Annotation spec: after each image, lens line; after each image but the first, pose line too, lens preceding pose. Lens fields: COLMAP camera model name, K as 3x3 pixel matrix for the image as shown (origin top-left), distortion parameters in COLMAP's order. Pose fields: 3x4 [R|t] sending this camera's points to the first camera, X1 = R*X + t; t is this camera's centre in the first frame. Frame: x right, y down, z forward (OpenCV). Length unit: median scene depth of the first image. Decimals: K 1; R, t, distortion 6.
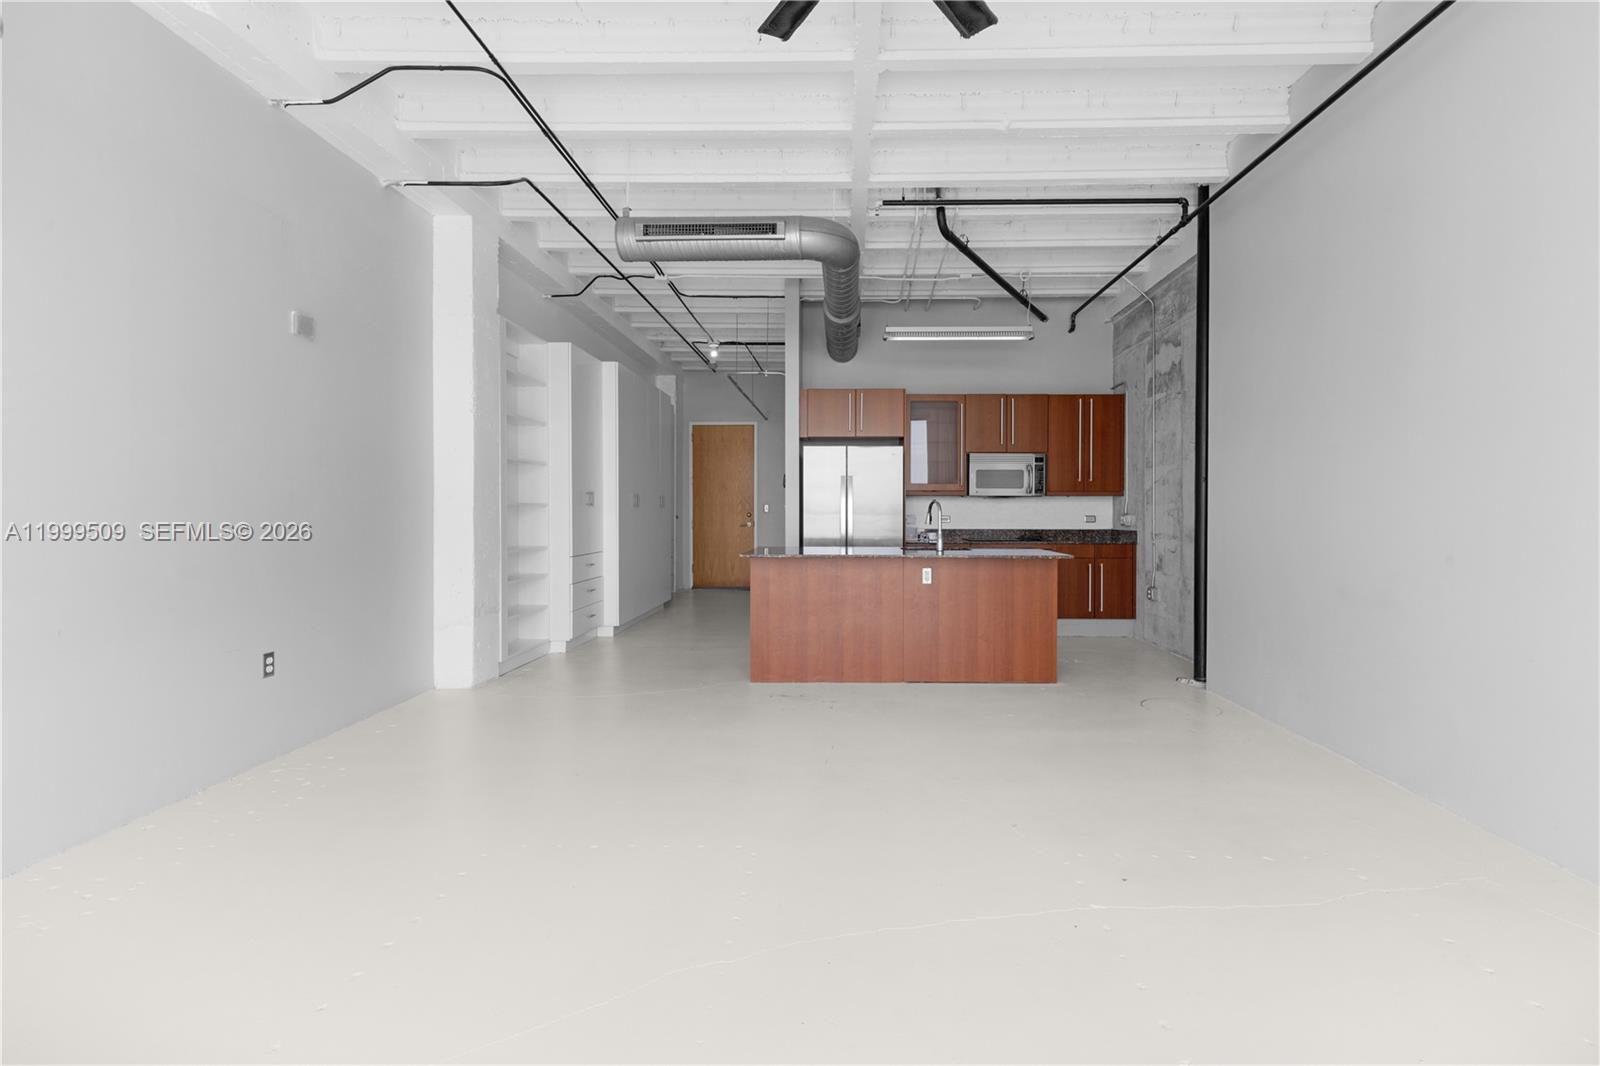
lens RADIAL K [[730.8, 0, 819.1], [0, 730.8, 515.6], [0, 0, 1]] dist [0.011794, -0.001795]
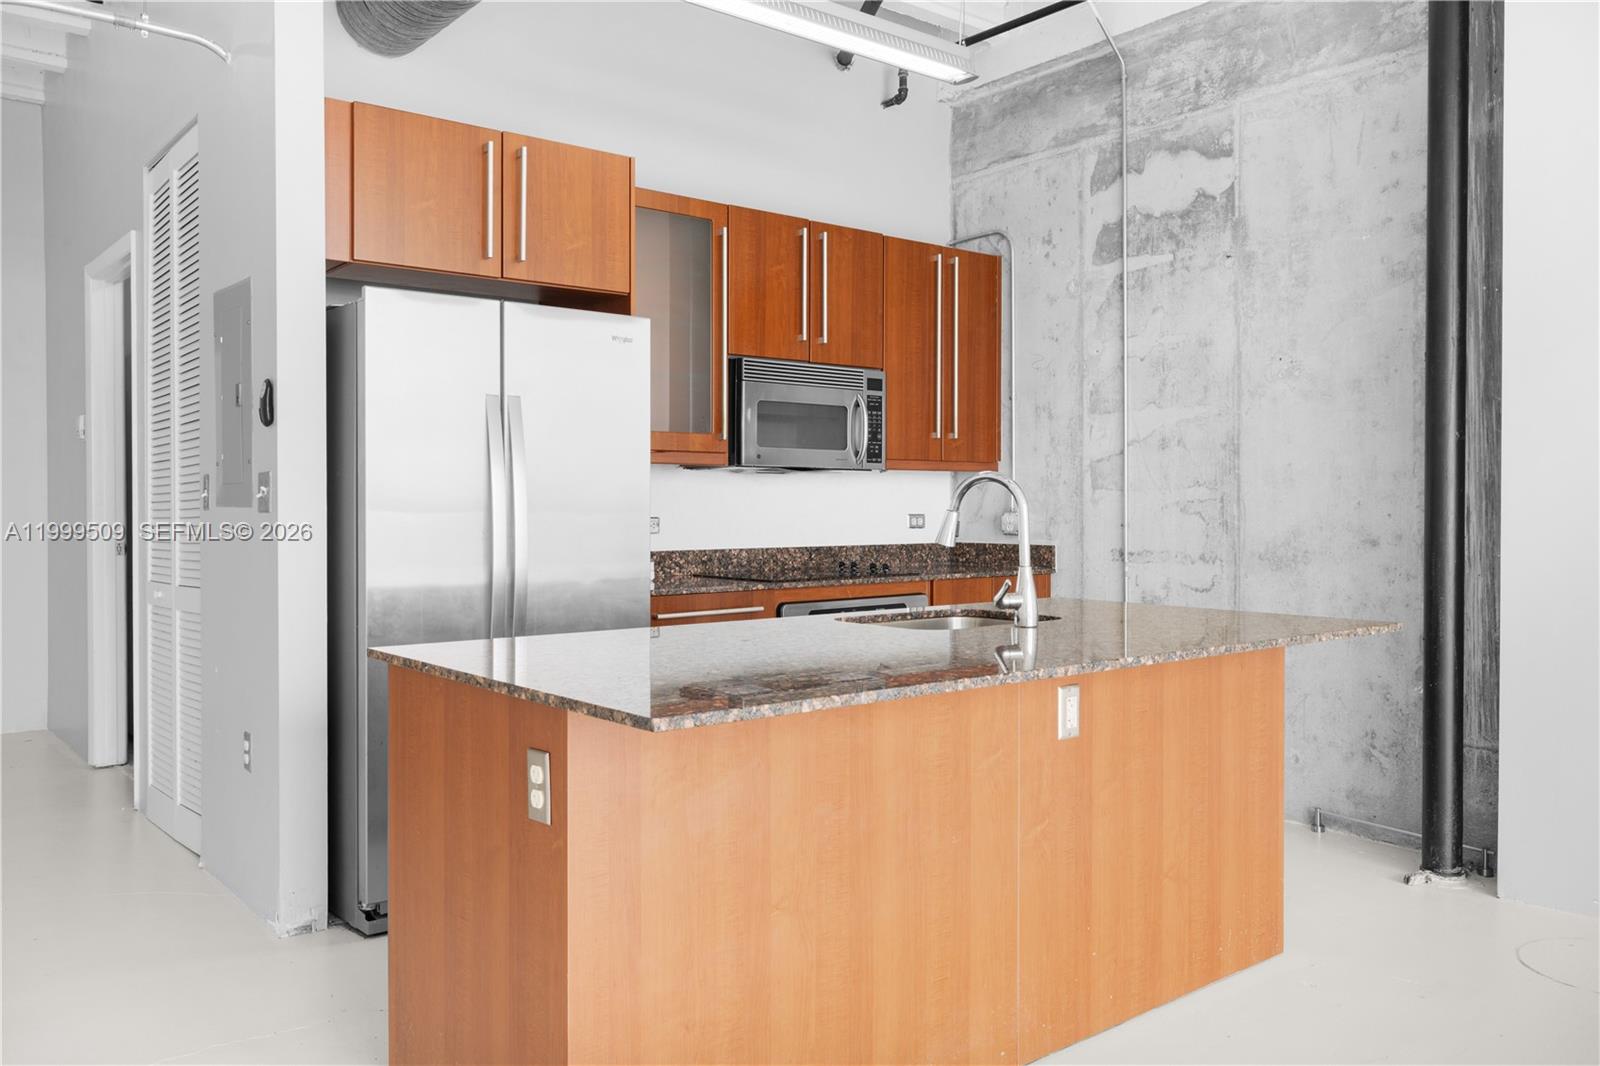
lens RADIAL K [[1243.8, 0, 774.1], [0, 1243.8, 512.7], [0, 0, 1]] dist [-0.014767, 0.041033]
pose [[0.757266, -0.005932, 0.653080, -0.230075], [0.005011, 0.999982, 0.003273, -0.004728], [-0.653088, 0.000794, 0.757282, 0.523419]]
